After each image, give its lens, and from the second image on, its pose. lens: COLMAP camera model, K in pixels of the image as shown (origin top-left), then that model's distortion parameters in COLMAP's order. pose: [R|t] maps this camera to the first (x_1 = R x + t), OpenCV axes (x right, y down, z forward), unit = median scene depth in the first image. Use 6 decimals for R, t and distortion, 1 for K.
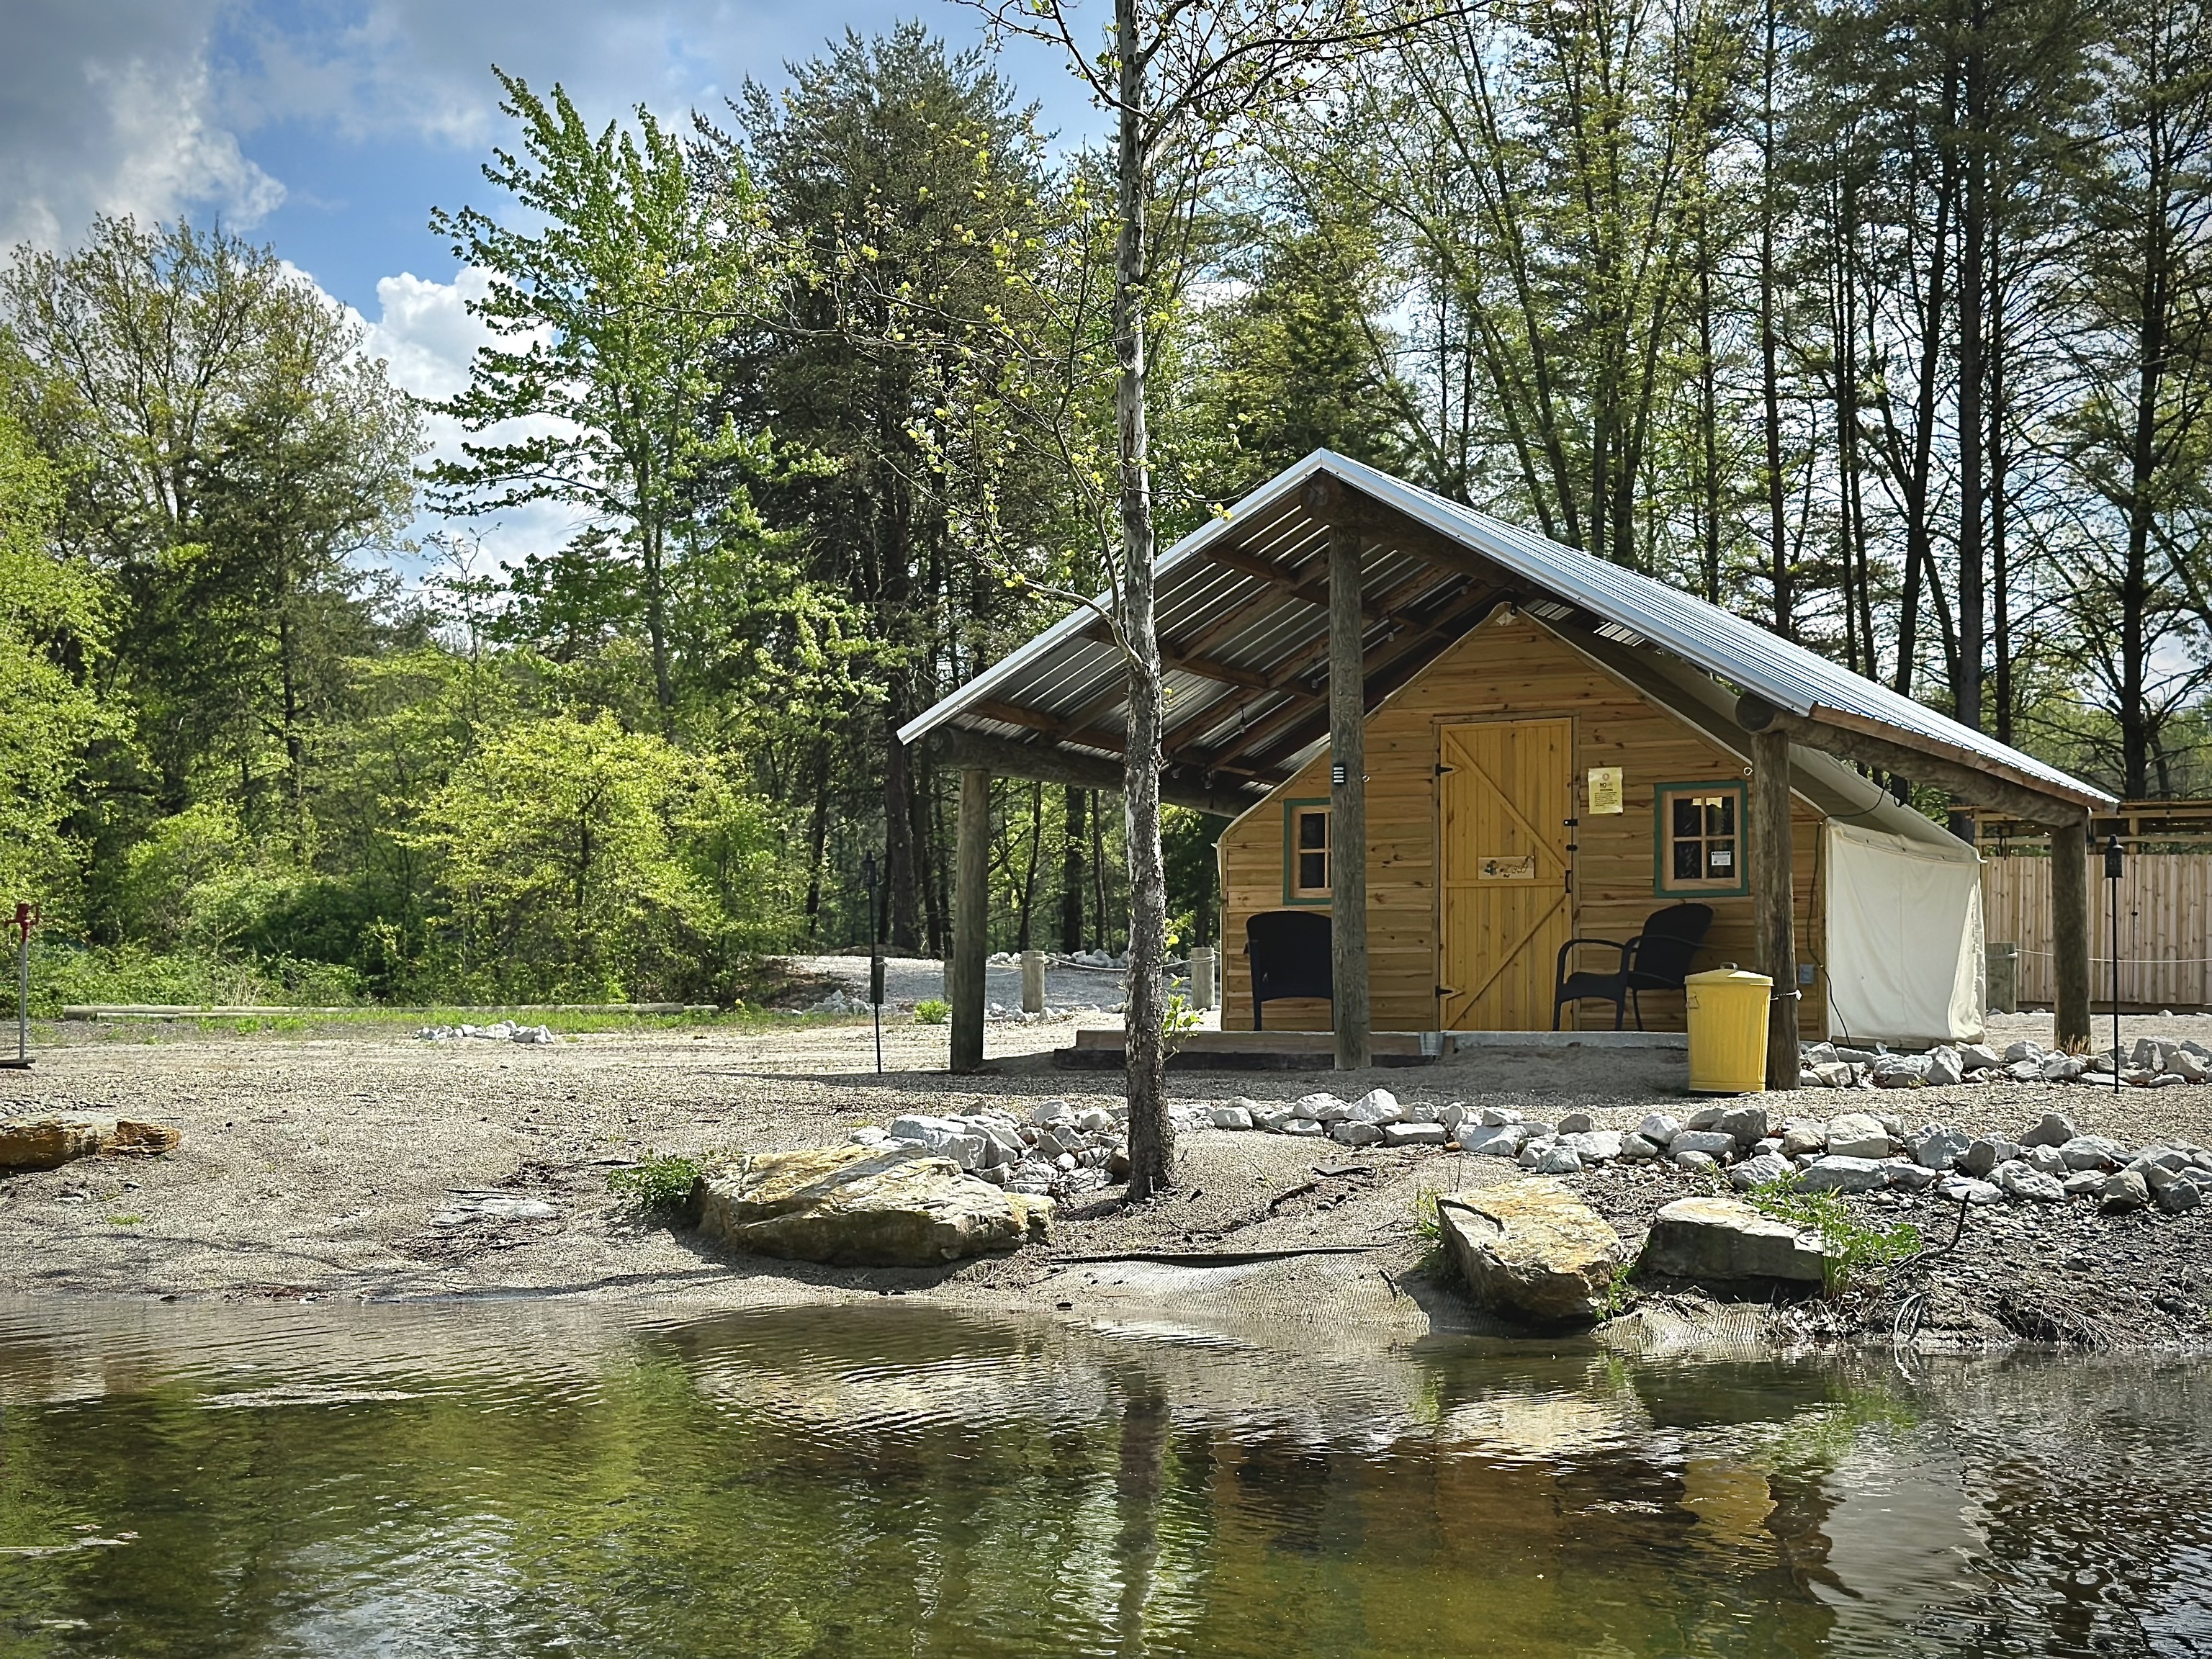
lens RADIAL K [[3090.2, 0, 1106.0], [0, 3090.2, 829.5], [0, 0, 1]] dist [0.110672, 0.030501]
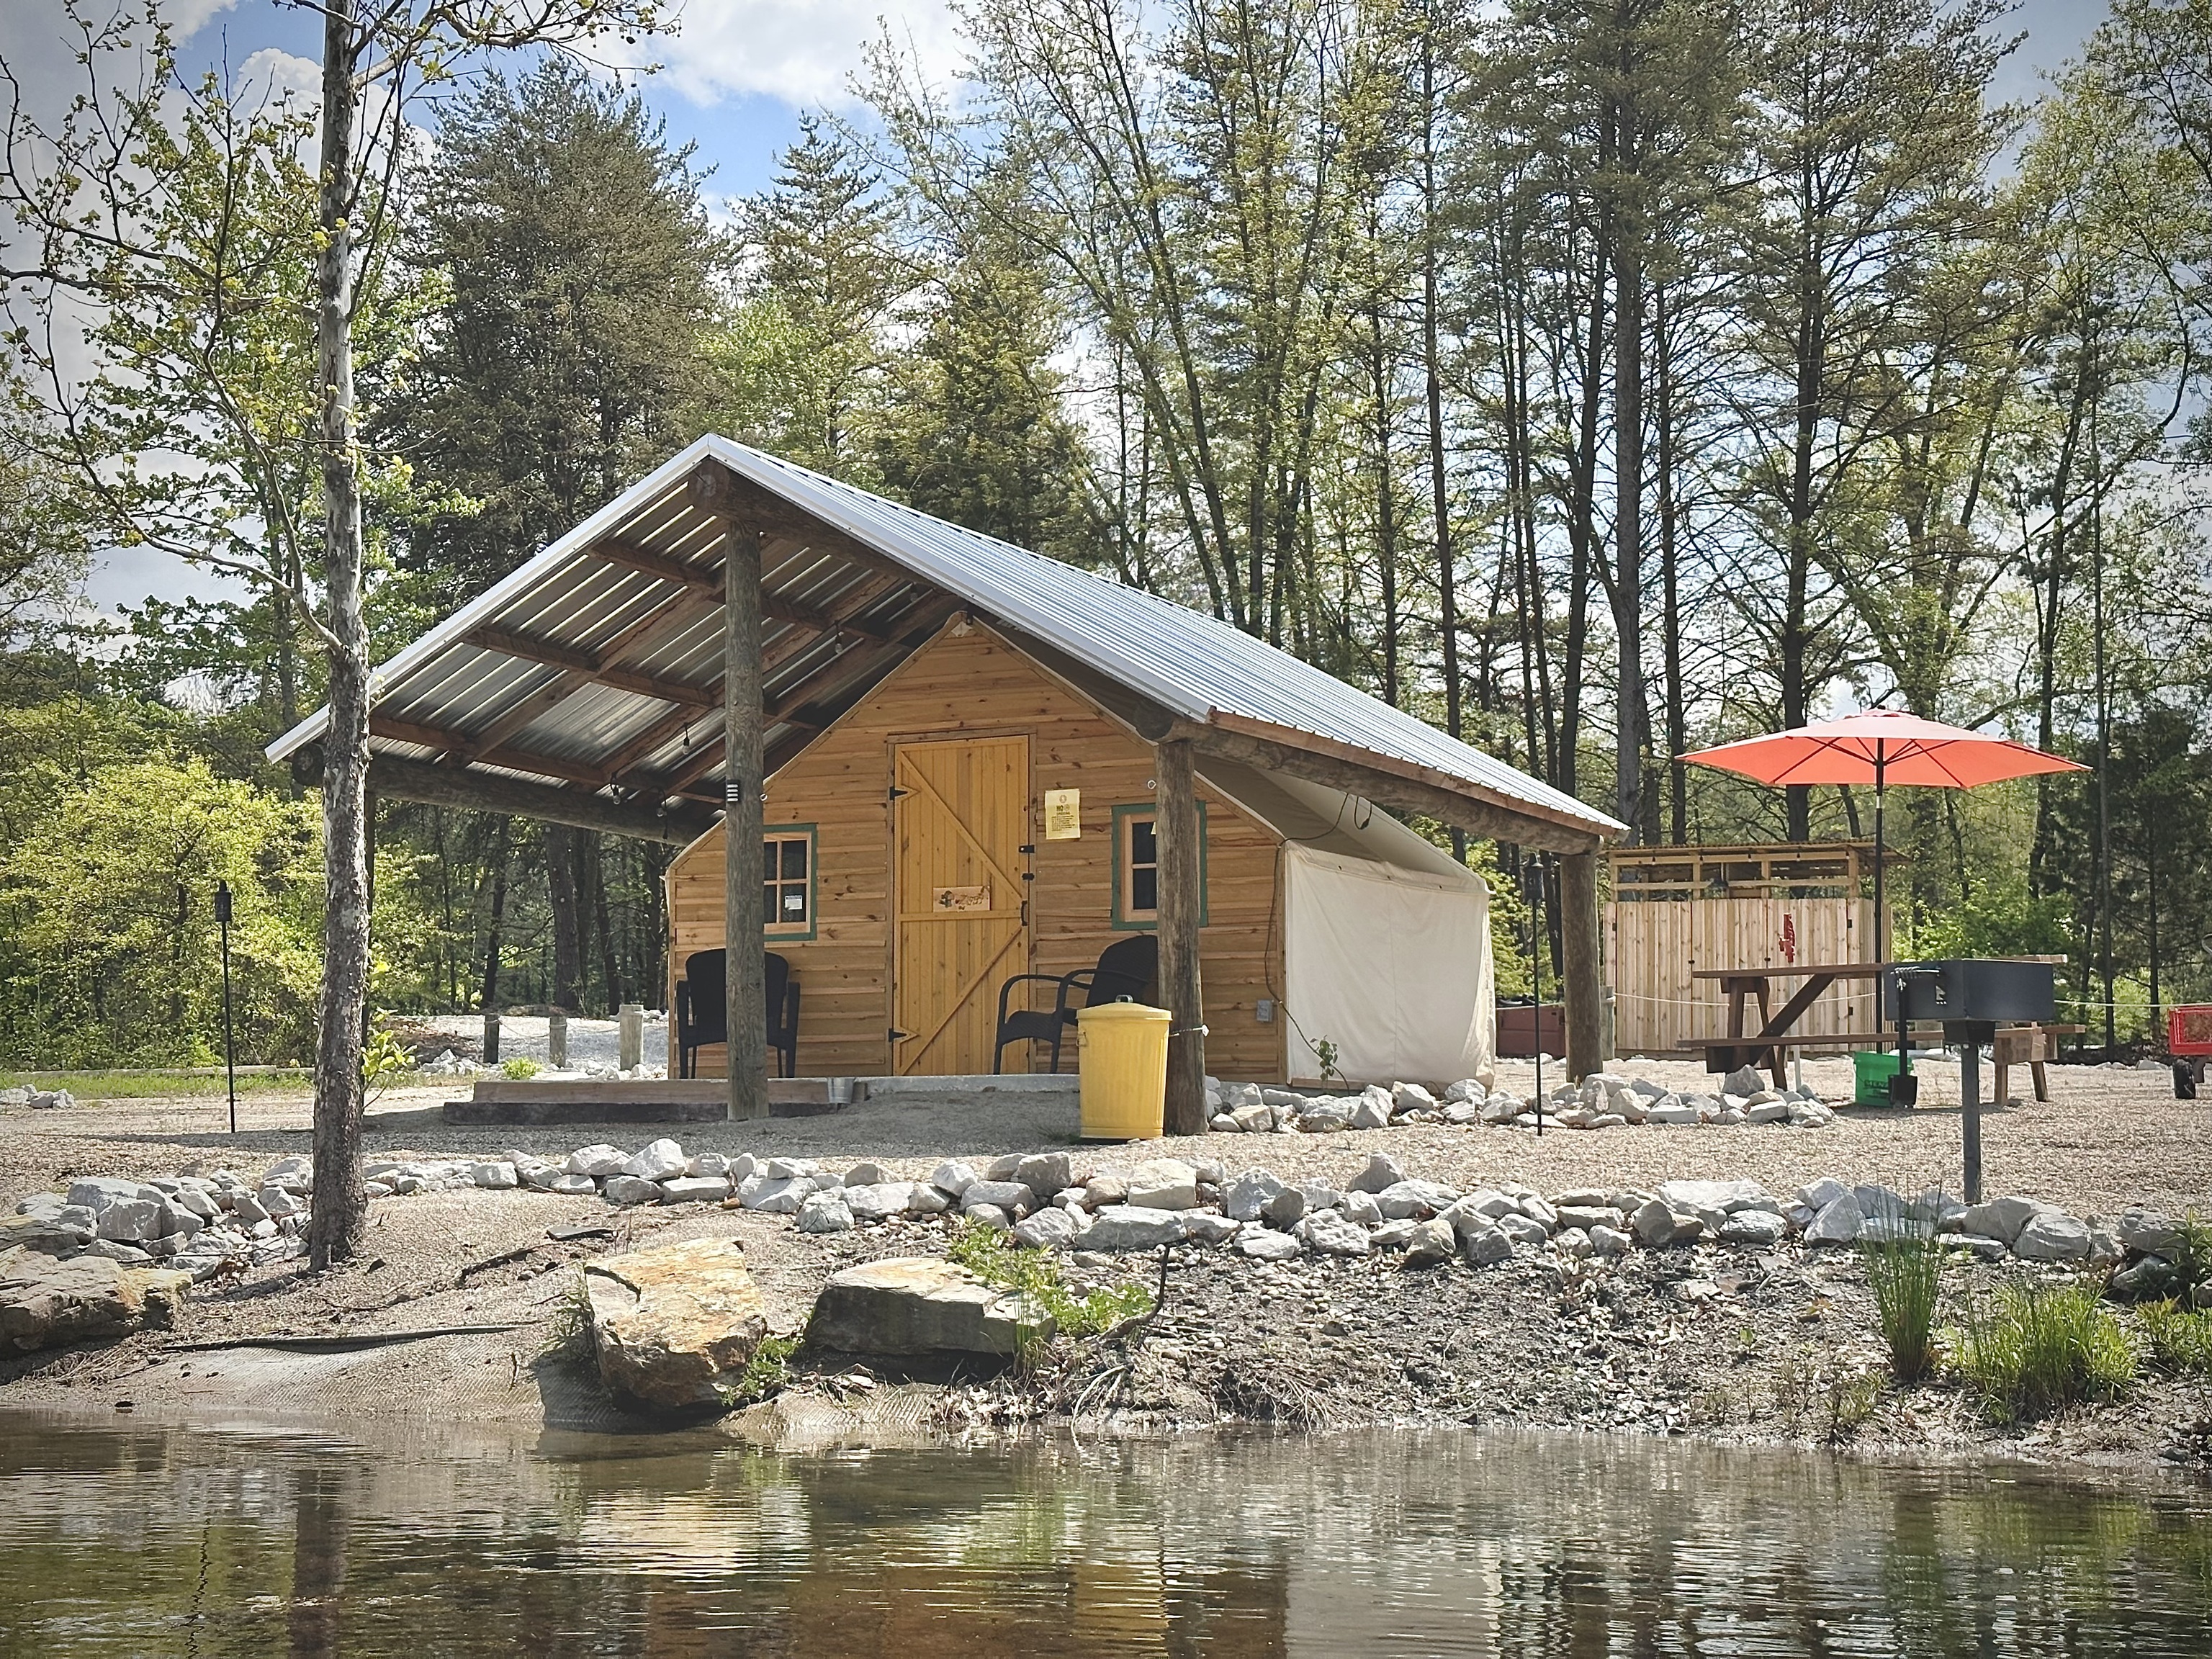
lens RADIAL K [[3044.4, 0, 1098.9], [0, 3044.4, 794.4], [0, 0, 1]] dist [0.141514, -0.111534]
pose [[0.998564, -0.002513, 0.053511, 0.135879], [0.004325, 0.999420, -0.033773, 0.013378], [-0.053395, 0.033956, 0.997996, 0.105194]]
